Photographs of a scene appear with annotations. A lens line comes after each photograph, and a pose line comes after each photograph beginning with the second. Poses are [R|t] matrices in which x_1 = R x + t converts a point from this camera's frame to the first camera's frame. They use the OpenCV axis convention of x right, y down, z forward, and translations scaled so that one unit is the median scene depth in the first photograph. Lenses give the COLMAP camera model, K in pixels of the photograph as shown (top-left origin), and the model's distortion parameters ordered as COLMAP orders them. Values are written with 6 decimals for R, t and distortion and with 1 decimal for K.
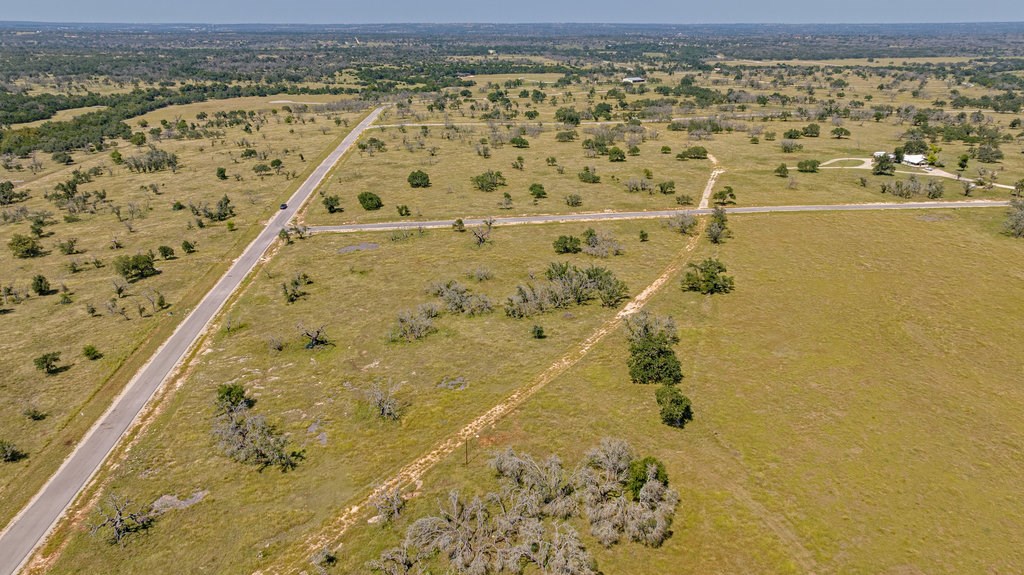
lens RADIAL K [[749.4, 0, 512.0], [0, 749.4, 287.5], [0, 0, 1]] dist [-0.011307, -0.000260]
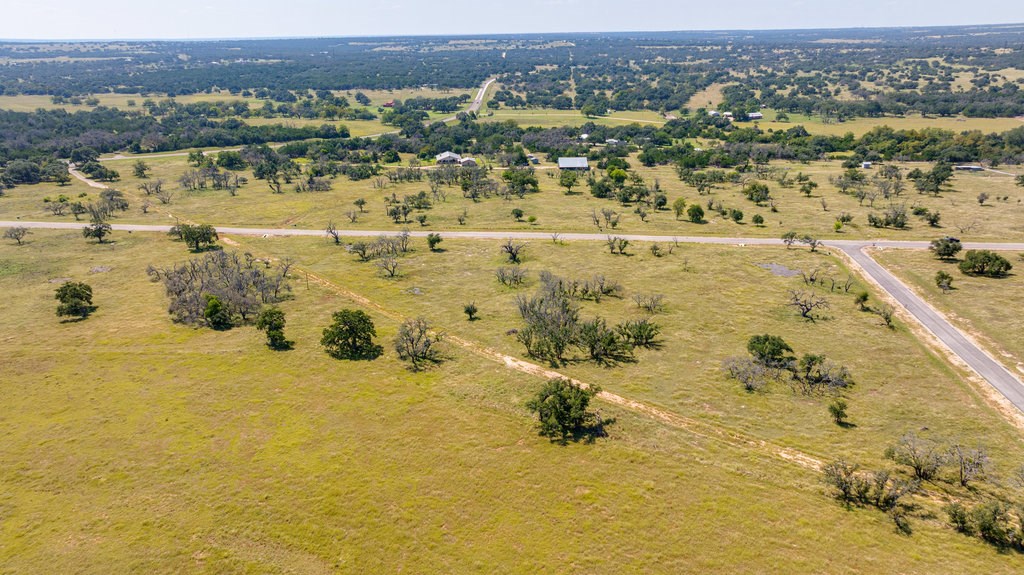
lens RADIAL K [[714.6, 0, 512.0], [0, 714.6, 287.5], [0, 0, 1]] dist [-0.034809, 0.064579]
pose [[-0.229552, 0.329966, -0.915657, 0.814530], [-0.310564, 0.866769, 0.390206, -0.333060], [0.922418, 0.373943, -0.096493, 0.997157]]
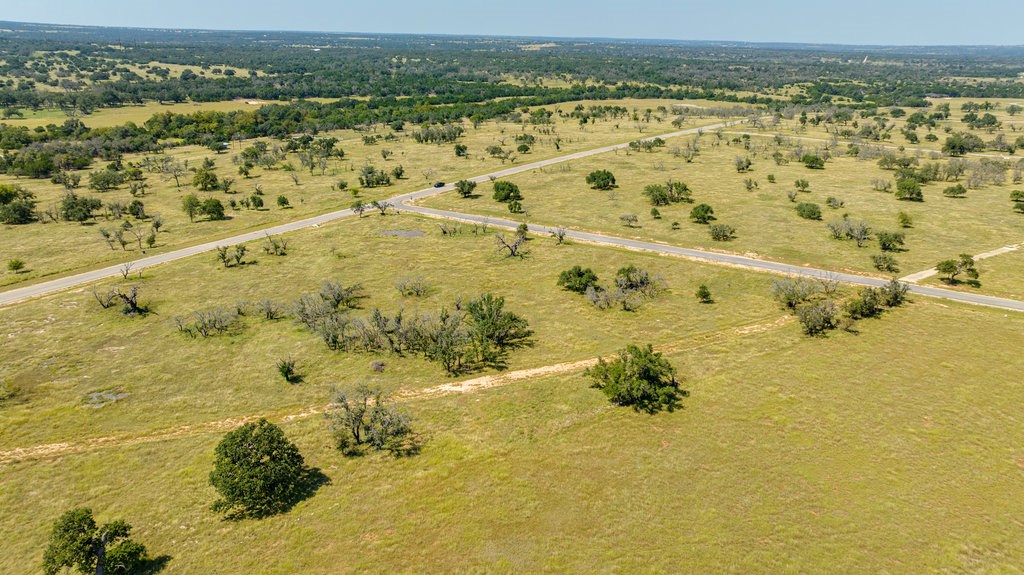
lens RADIAL K [[714.6, 0, 512.0], [0, 714.6, 287.5], [0, 0, 1]] dist [-0.034809, 0.064579]
pose [[0.779407, 0.223832, -0.585169, 0.501044], [-0.229148, 0.971134, 0.066257, -0.095930], [0.583108, 0.082449, 0.808200, 0.505565]]
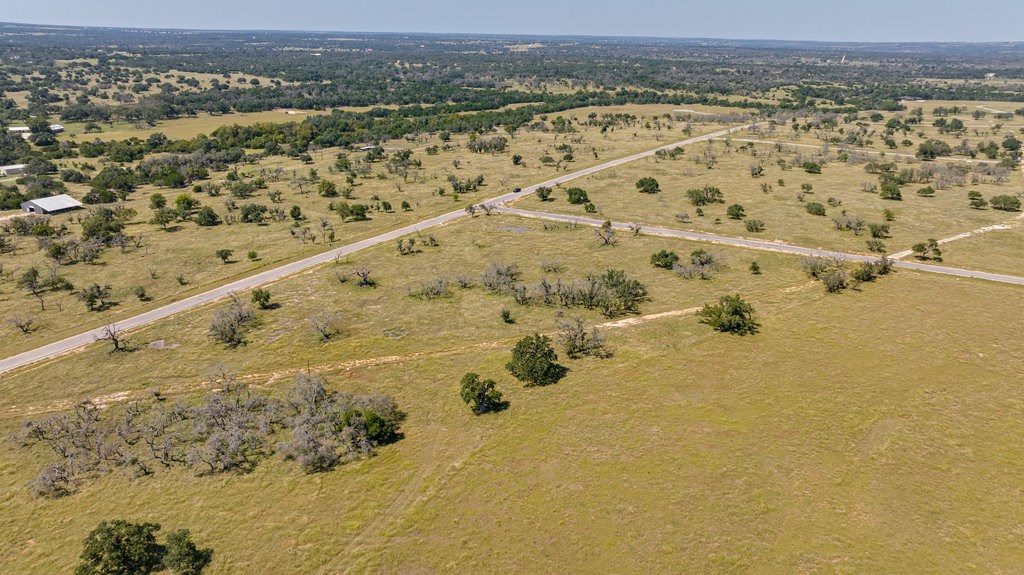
lens RADIAL K [[714.6, 0, 512.0], [0, 714.6, 287.5], [0, 0, 1]] dist [-0.034809, 0.064579]
pose [[0.796419, 0.215318, -0.565115, 0.548186], [-0.217670, 0.973902, 0.064308, -0.045069], [0.564213, 0.071792, 0.822502, 0.121652]]
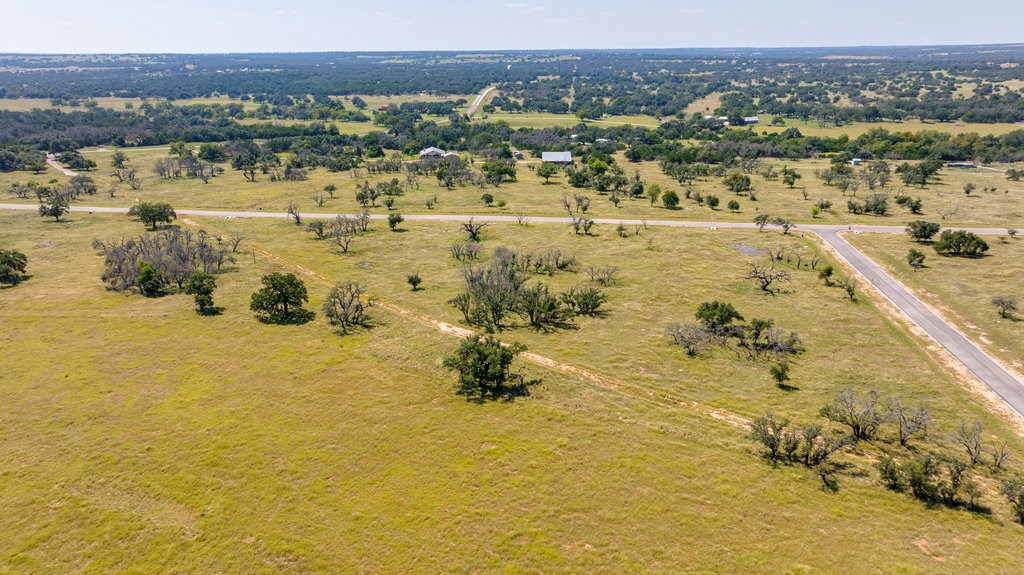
lens RADIAL K [[714.6, 0, 512.0], [0, 714.6, 287.5], [0, 0, 1]] dist [-0.034809, 0.064579]
pose [[-0.242578, 0.307837, -0.919996, 0.779401], [-0.315378, 0.871788, 0.374863, -0.294489], [0.917438, 0.381080, -0.114392, 1.080505]]
